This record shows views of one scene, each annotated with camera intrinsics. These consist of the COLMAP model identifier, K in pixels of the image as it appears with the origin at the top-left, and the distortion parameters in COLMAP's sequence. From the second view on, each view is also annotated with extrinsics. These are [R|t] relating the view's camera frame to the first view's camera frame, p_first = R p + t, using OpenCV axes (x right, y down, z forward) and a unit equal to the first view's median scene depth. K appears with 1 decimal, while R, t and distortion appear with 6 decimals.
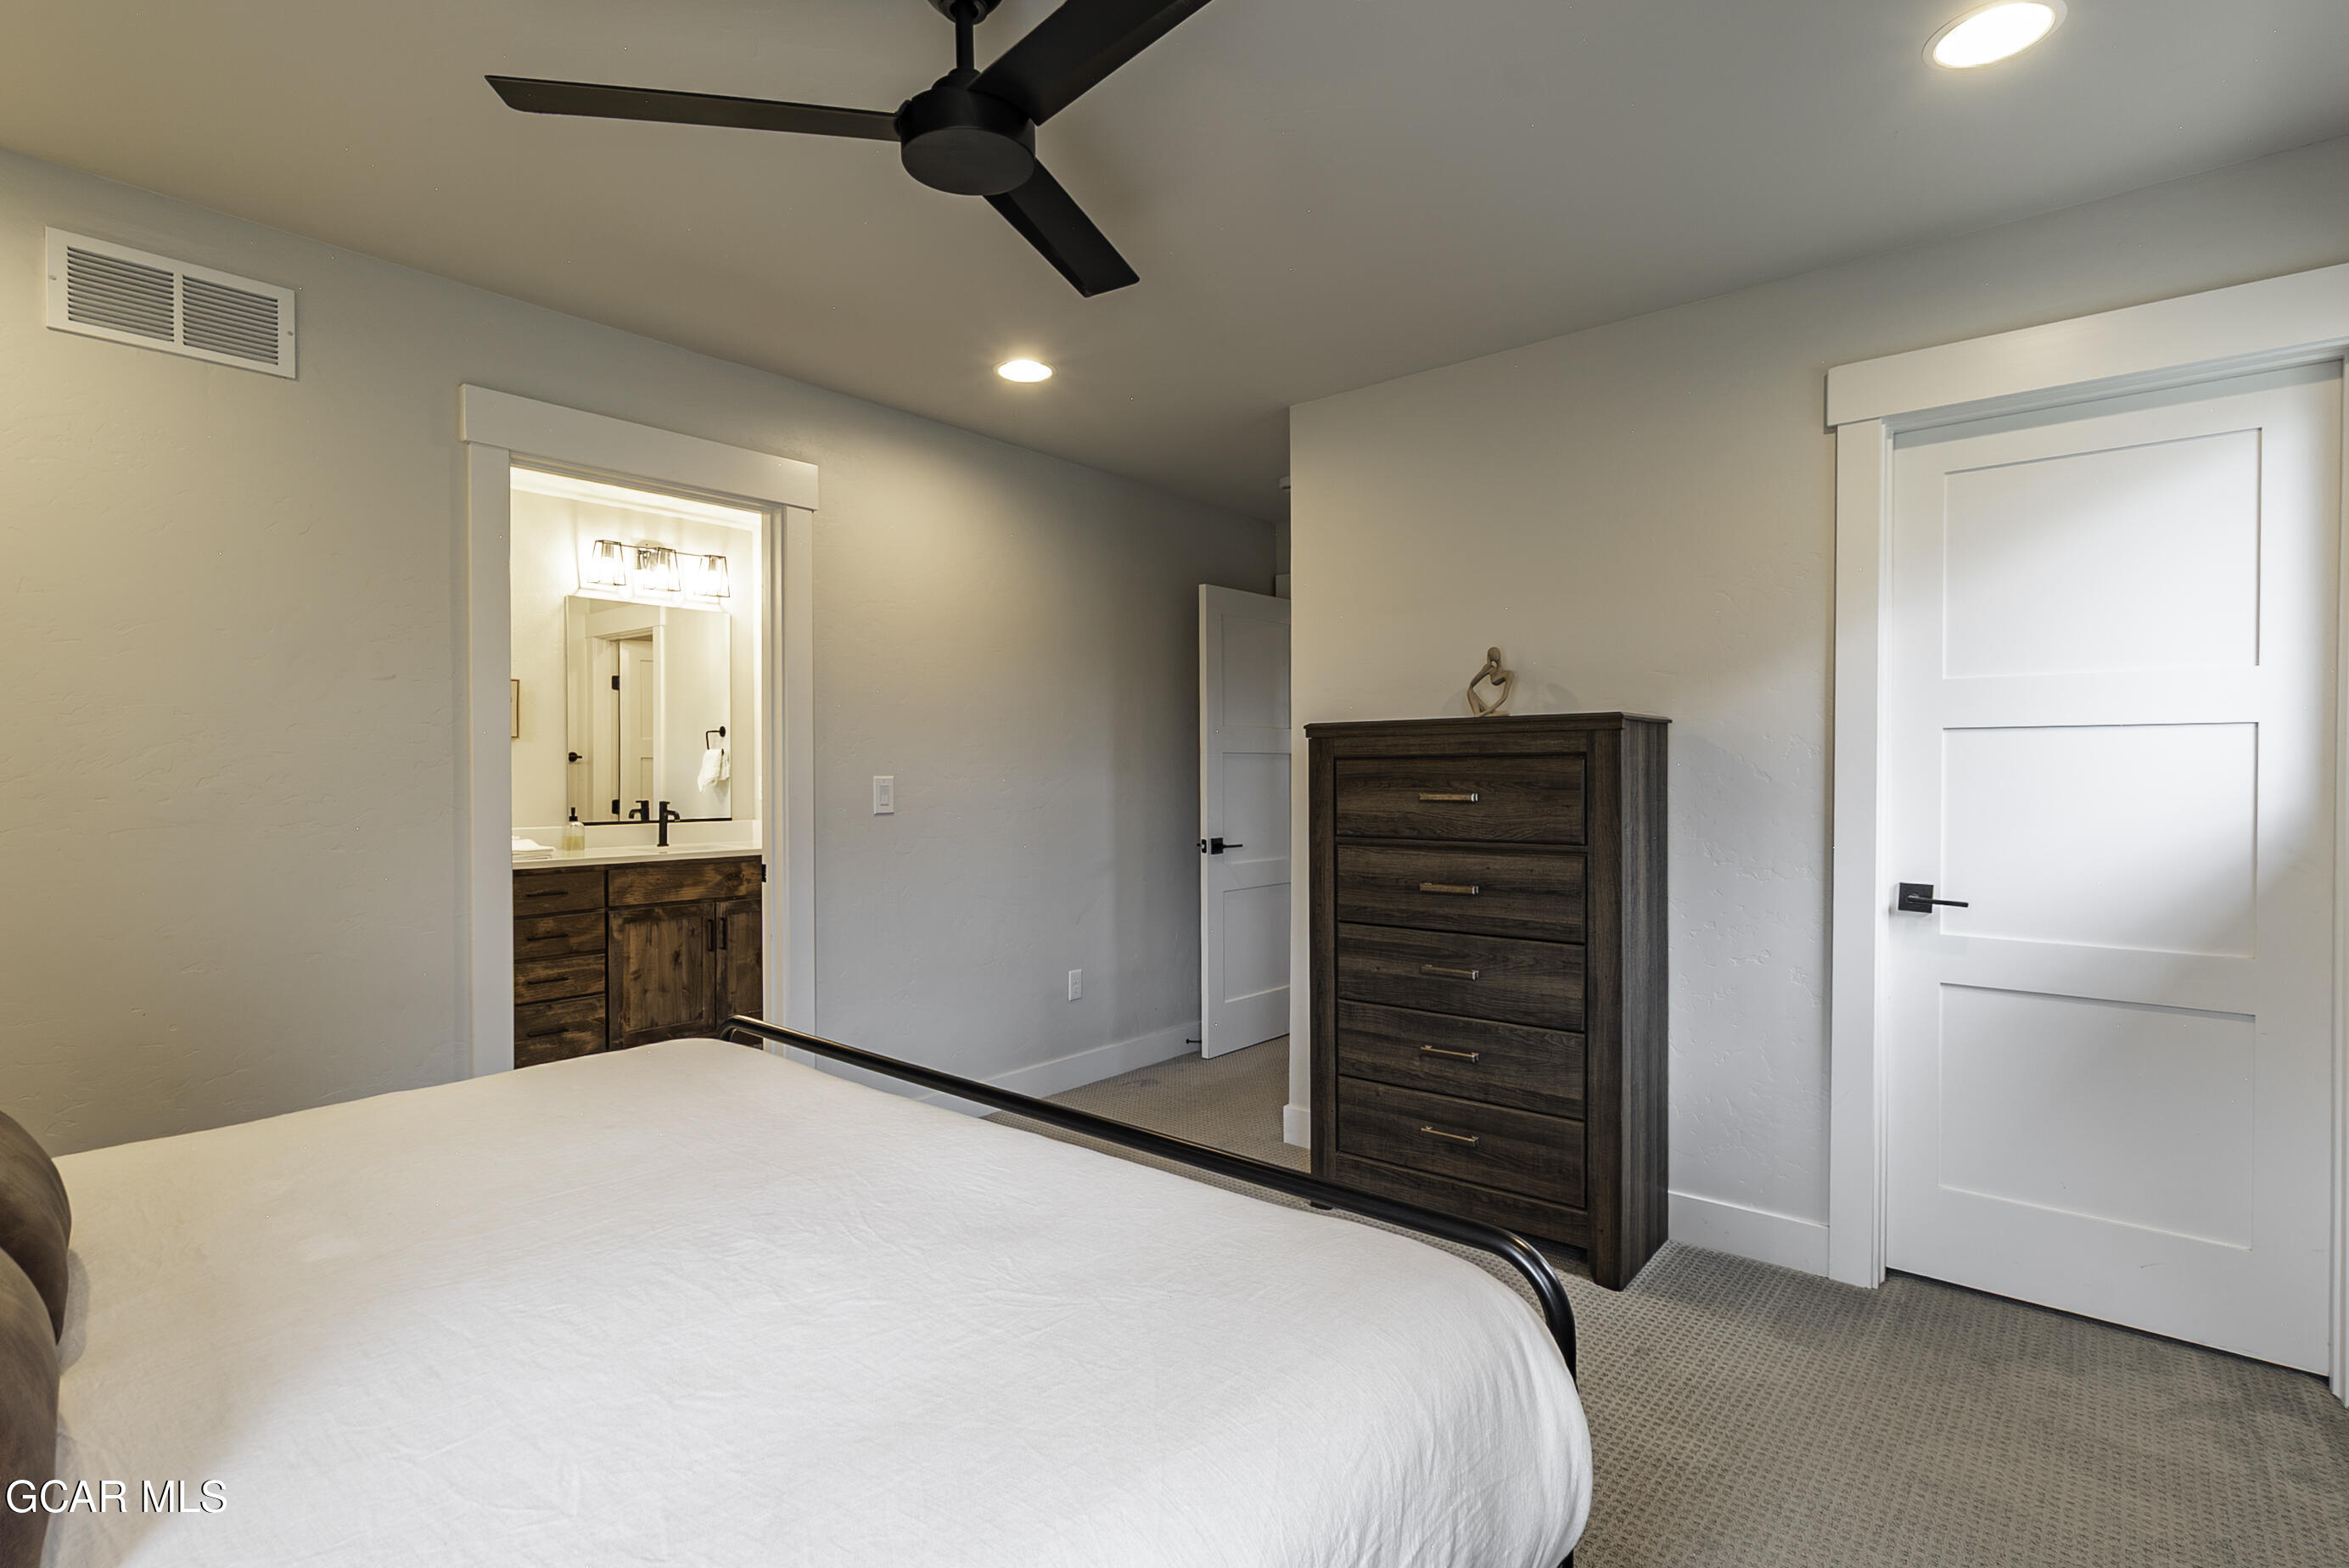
lens RADIAL K [[1169.6, 0, 1174.5], [0, 1169.6, 784.0], [0, 0, 1]] dist [0.001664, 0.000189]
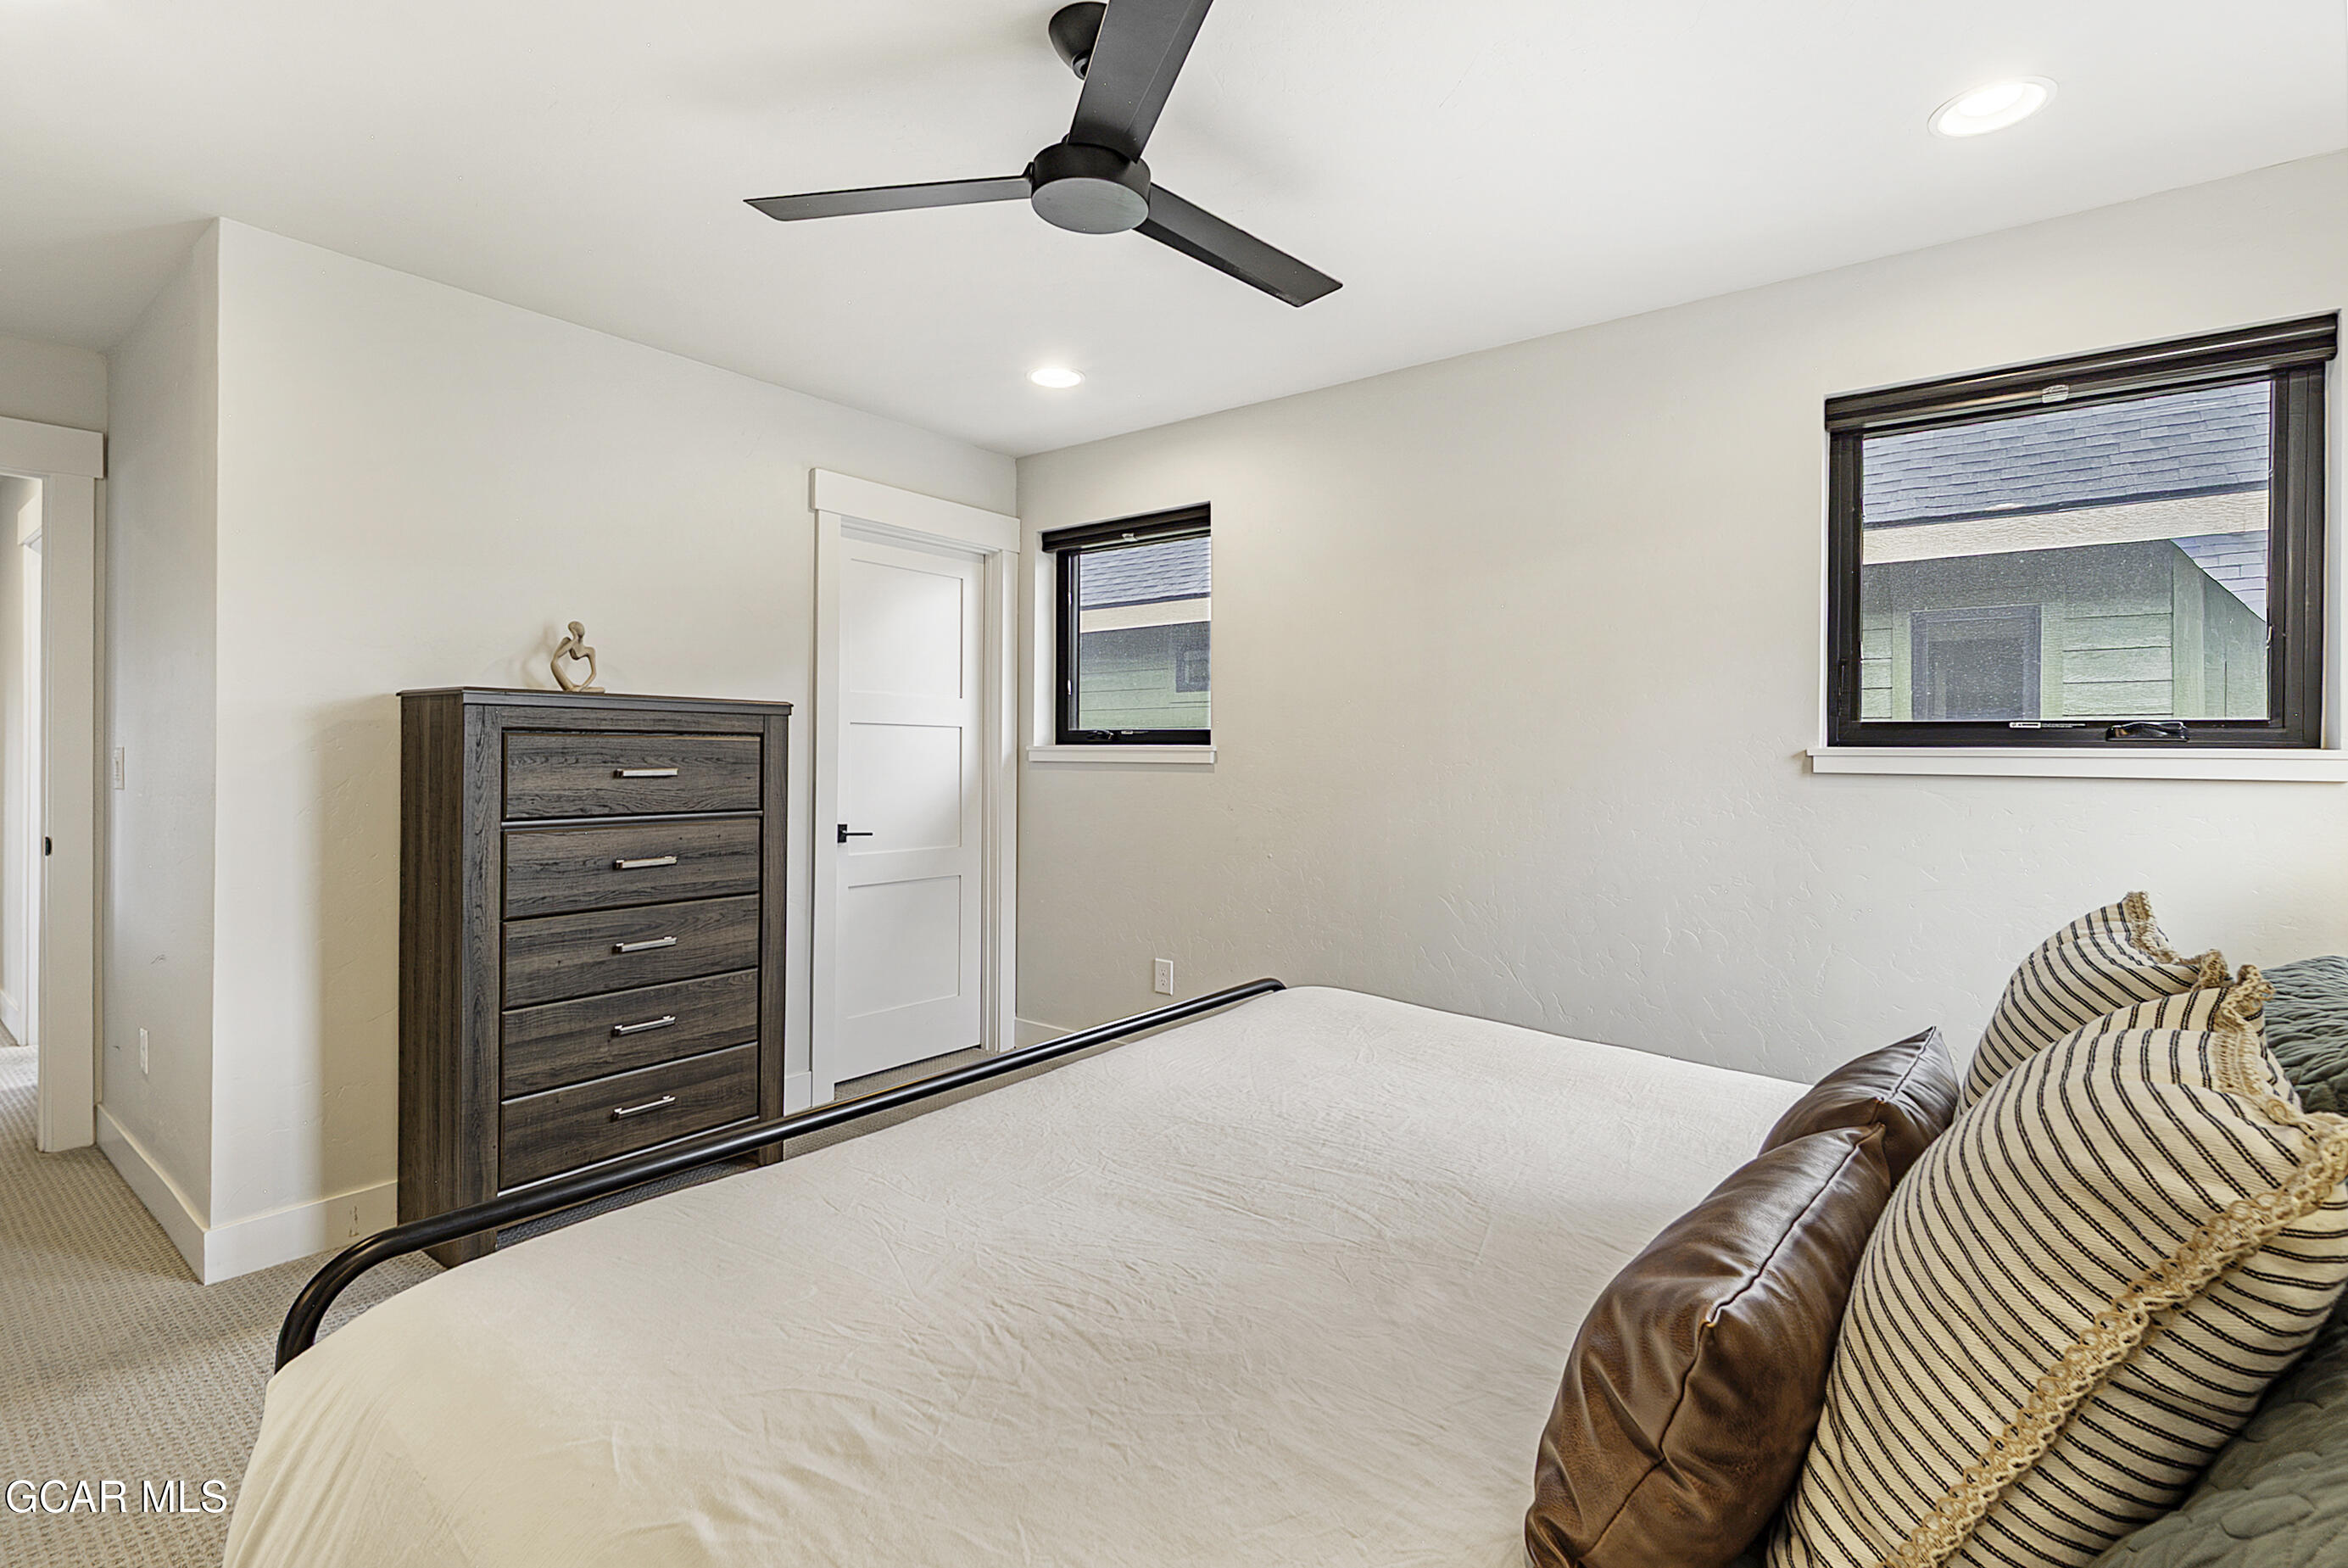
lens RADIAL K [[1042.6, 0, 1170.2], [0, 1042.6, 752.0], [0, 0, 1]] dist [-0.000793, -0.000100]
pose [[-0.037590, 0.003807, 0.999286, -0.690636], [0.005123, 0.999980, -0.003617, -0.000867], [-0.999280, 0.004983, -0.037609, 0.582565]]
